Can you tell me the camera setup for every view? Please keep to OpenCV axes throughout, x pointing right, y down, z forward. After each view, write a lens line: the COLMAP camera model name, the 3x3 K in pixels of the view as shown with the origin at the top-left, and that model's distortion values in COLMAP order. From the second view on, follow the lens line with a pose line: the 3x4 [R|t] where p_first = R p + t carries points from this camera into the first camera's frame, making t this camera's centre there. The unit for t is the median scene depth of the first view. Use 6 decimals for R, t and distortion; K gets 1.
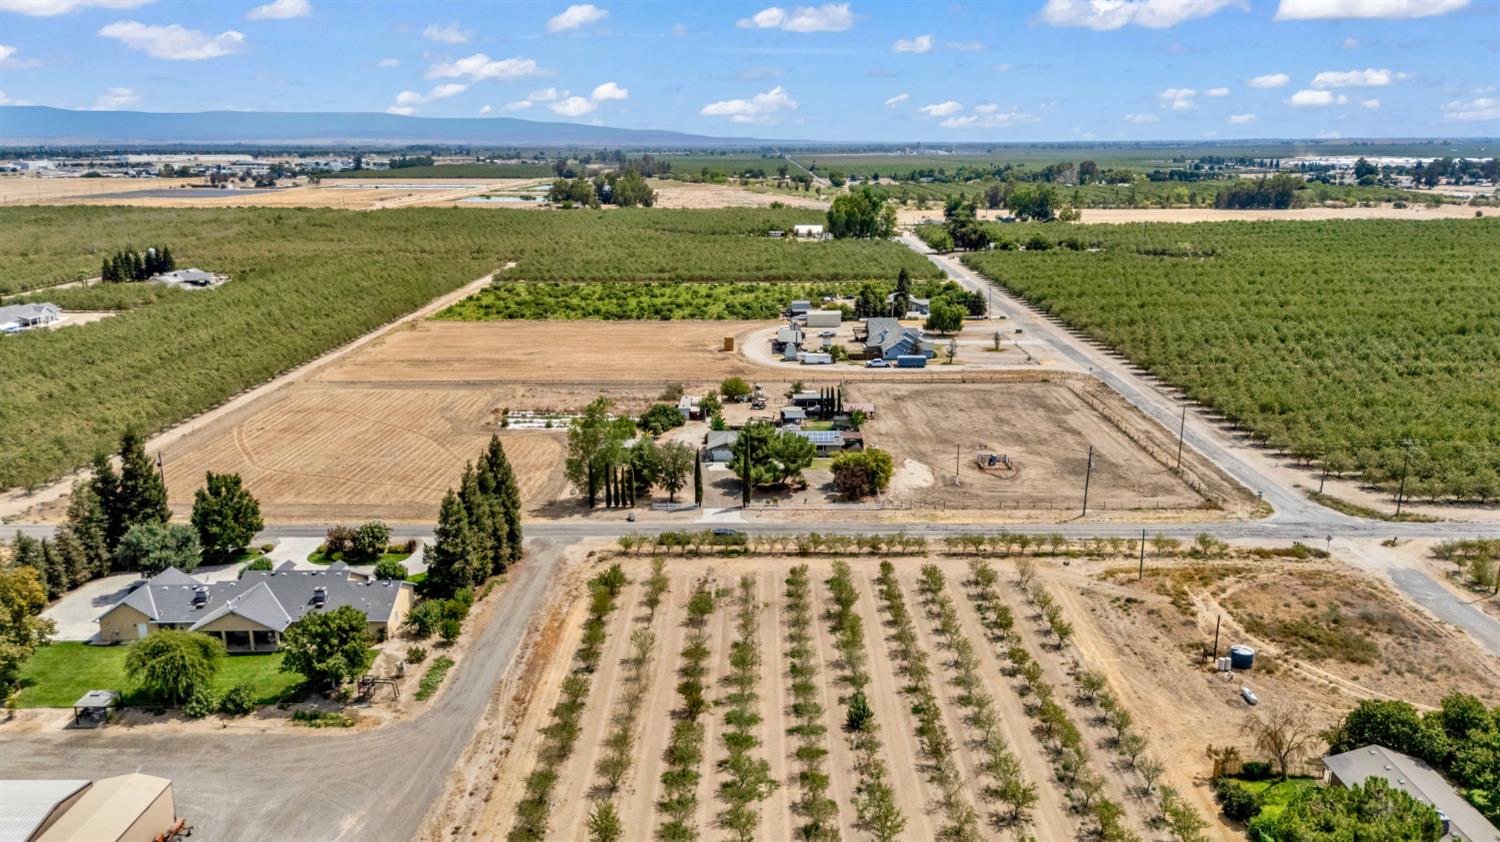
lens RADIAL K [[1098.4, 0, 743.6], [0, 1098.4, 422.2], [0, 0, 1]] dist [0.076463, -0.082297]
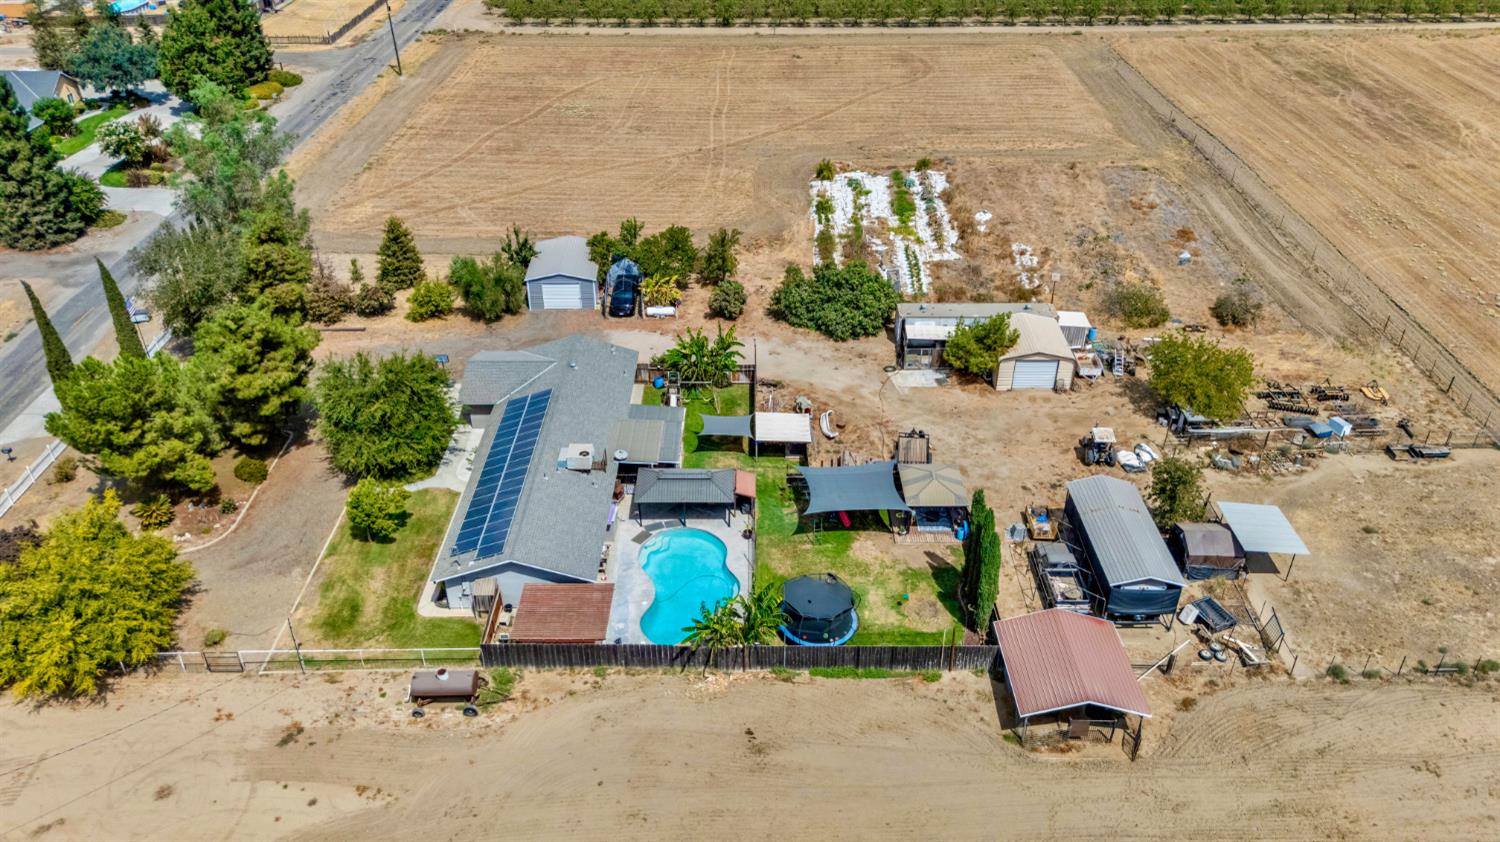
lens RADIAL K [[1098.4, 0, 743.6], [0, 1098.4, 422.2], [0, 0, 1]] dist [0.076463, -0.082297]
pose [[0.011440, 0.546398, -0.837447, 0.291336], [-0.242260, 0.814065, 0.527833, -0.174118], [0.970144, 0.196841, 0.141684, 0.950571]]
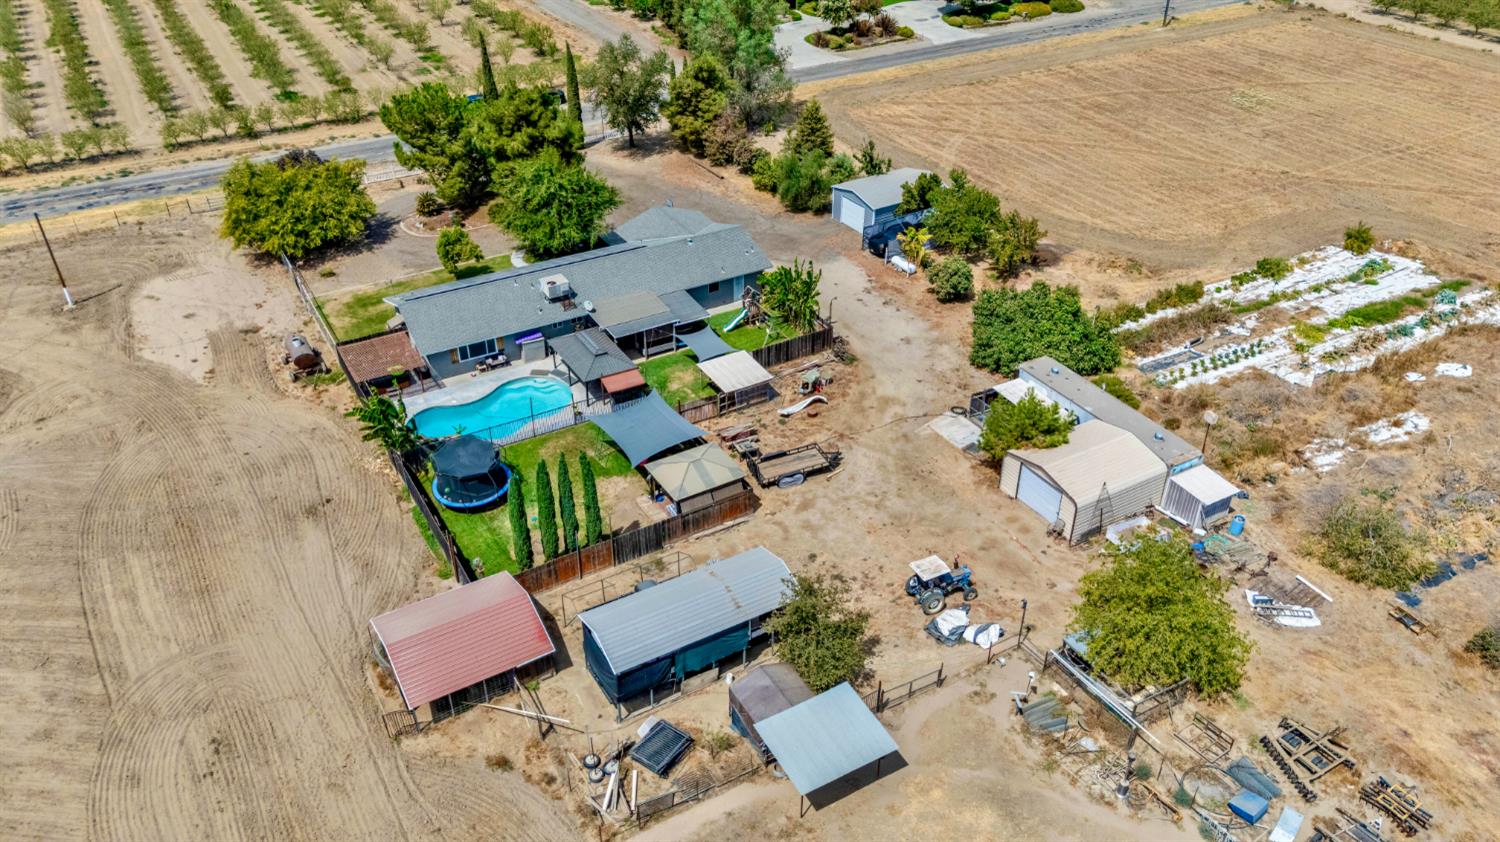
lens RADIAL K [[1098.4, 0, 743.6], [0, 1098.4, 422.2], [0, 0, 1]] dist [0.076463, -0.082297]
pose [[-0.854132, 0.296284, -0.427403, 0.146646], [-0.117649, 0.690453, 0.713746, -0.210387], [0.506573, 0.659917, -0.554881, 1.192052]]
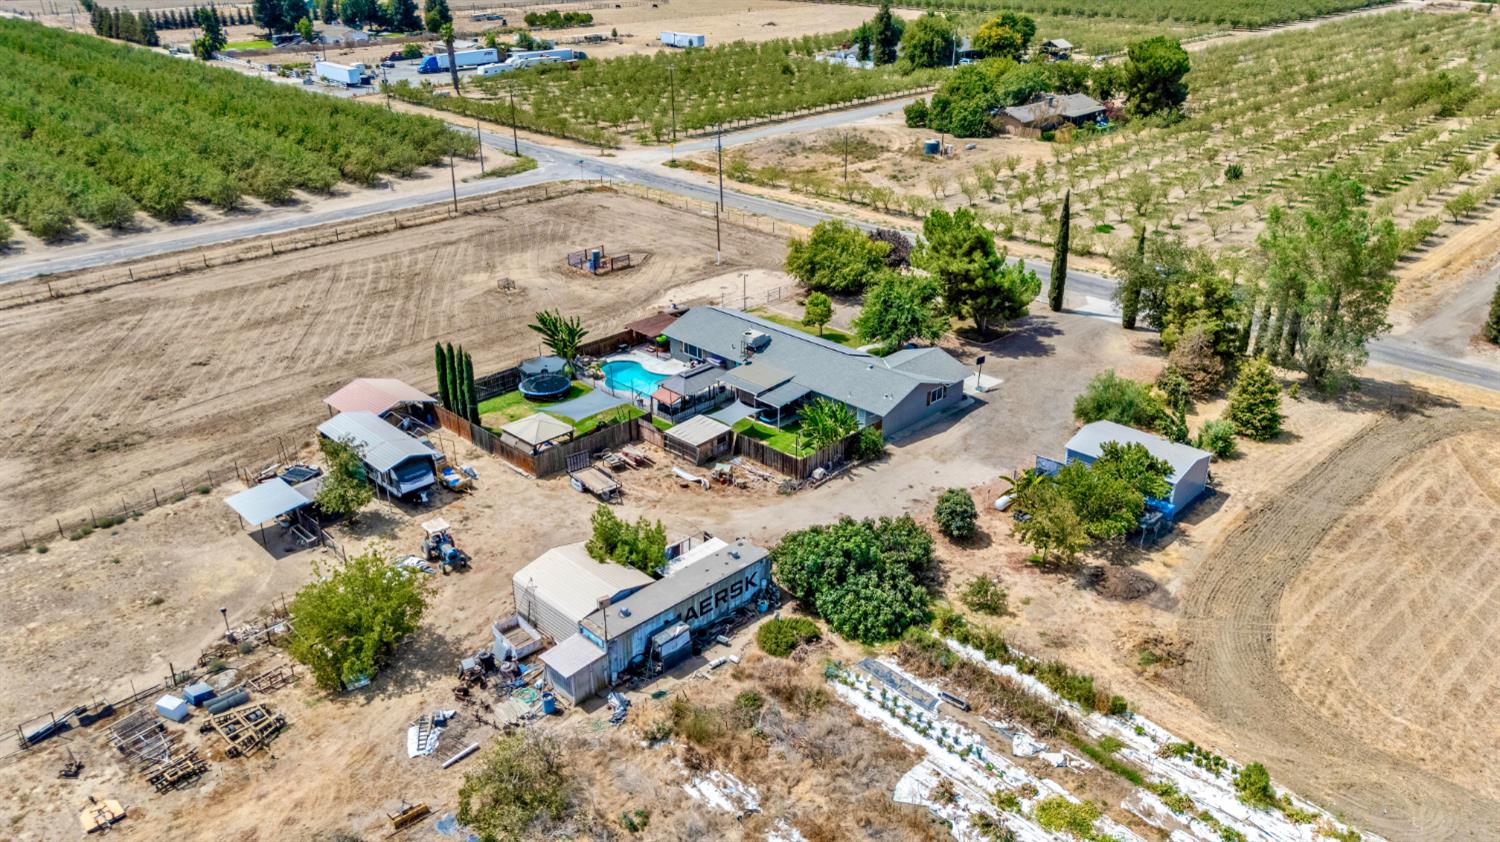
lens RADIAL K [[1098.4, 0, 743.6], [0, 1098.4, 422.2], [0, 0, 1]] dist [0.076463, -0.082297]
pose [[-0.717916, -0.283575, 0.635753, -0.231876], [0.179778, 0.806761, 0.562864, -0.205009], [-0.672515, 0.518384, -0.528206, 1.191513]]
